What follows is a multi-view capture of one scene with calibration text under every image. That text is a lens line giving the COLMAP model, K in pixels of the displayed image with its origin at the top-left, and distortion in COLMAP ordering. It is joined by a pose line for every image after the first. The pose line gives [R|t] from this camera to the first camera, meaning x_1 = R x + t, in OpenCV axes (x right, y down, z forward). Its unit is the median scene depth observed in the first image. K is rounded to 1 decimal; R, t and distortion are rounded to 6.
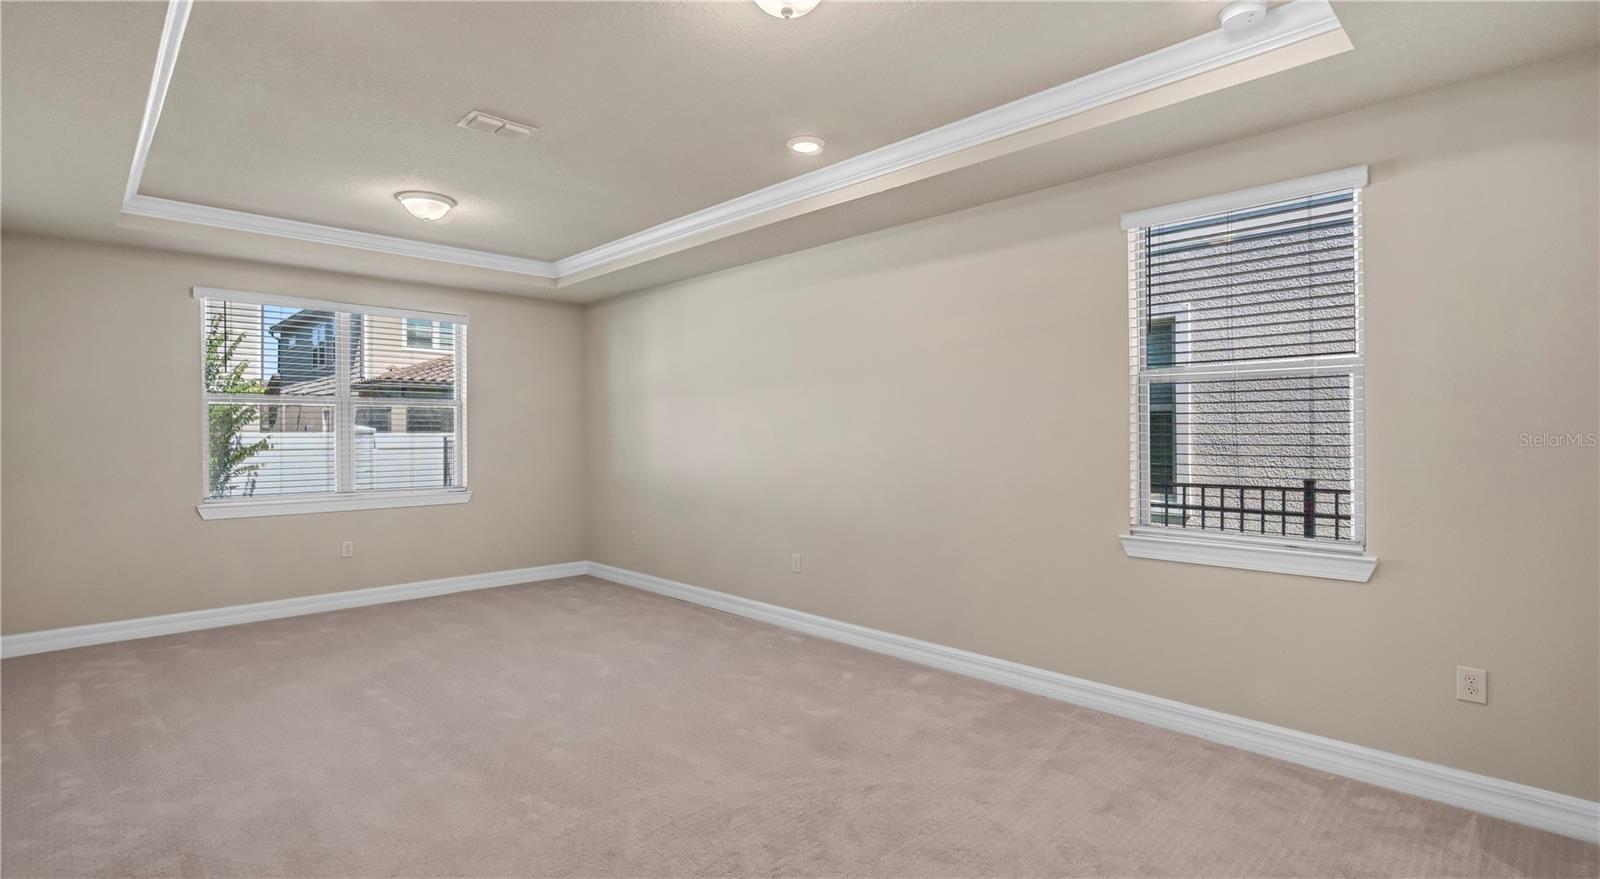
lens RADIAL K [[744.4, 0, 763.0], [0, 744.4, 414.2], [0, 0, 1]] dist [0.001619, 0.000684]
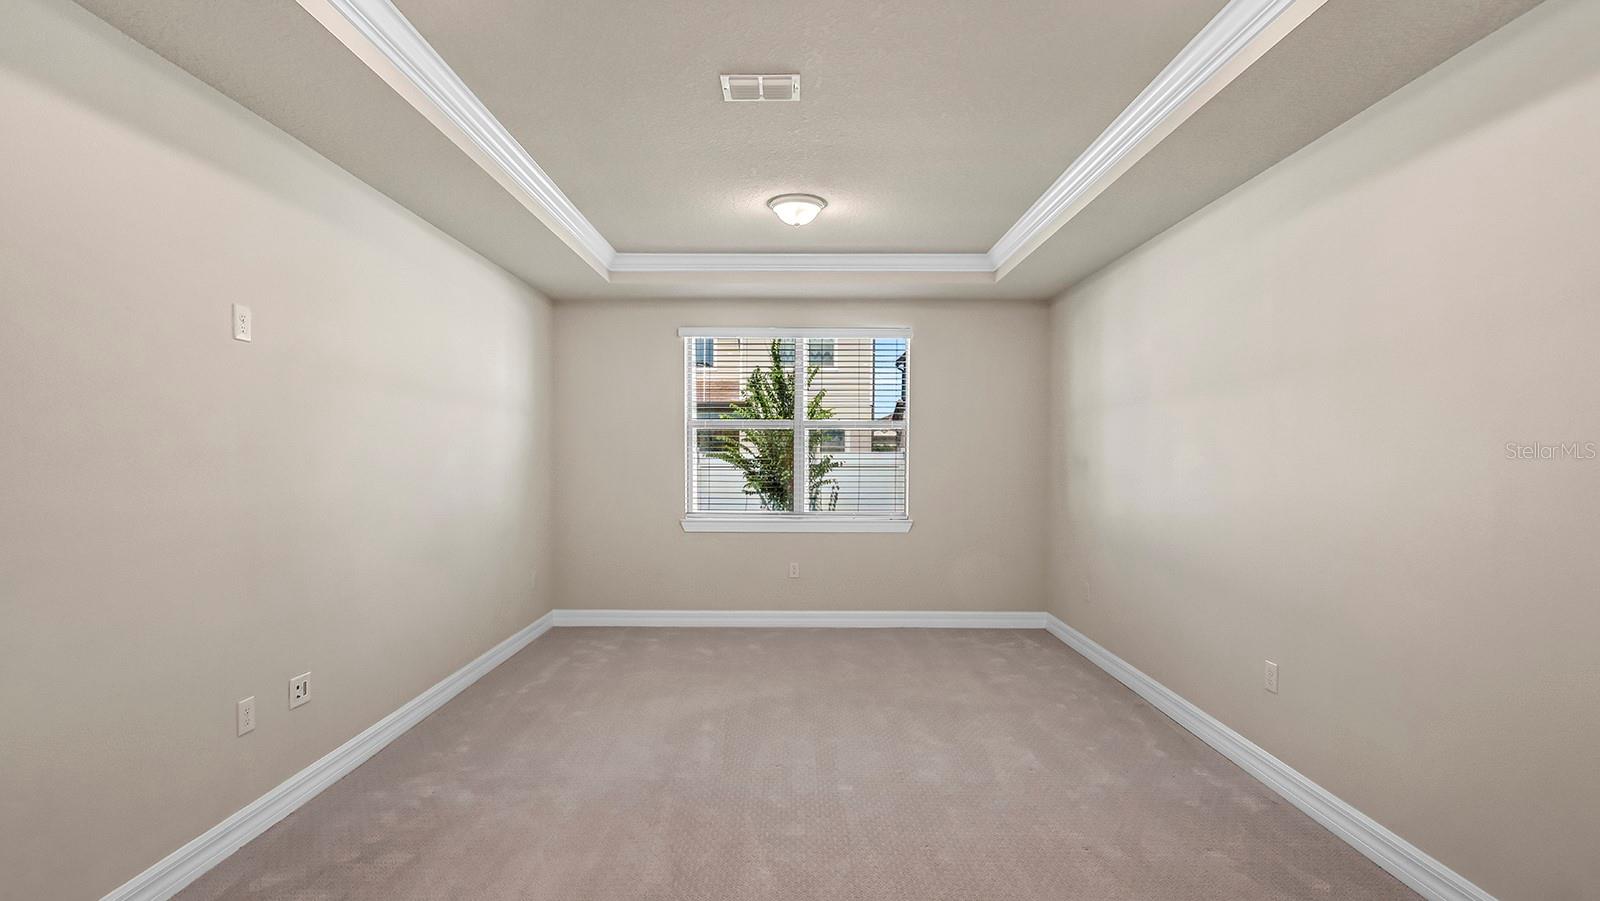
lens RADIAL K [[761.3, 0, 800.0], [0, 761.3, 450.5], [0, 0, 1]] dist [0.002821, 0.000597]
pose [[0.734299, -0.000607, -0.678826, 0.169821], [0.016072, 0.999735, 0.016492, 0.000714], [0.678636, -0.023020, 0.734114, 0.264971]]
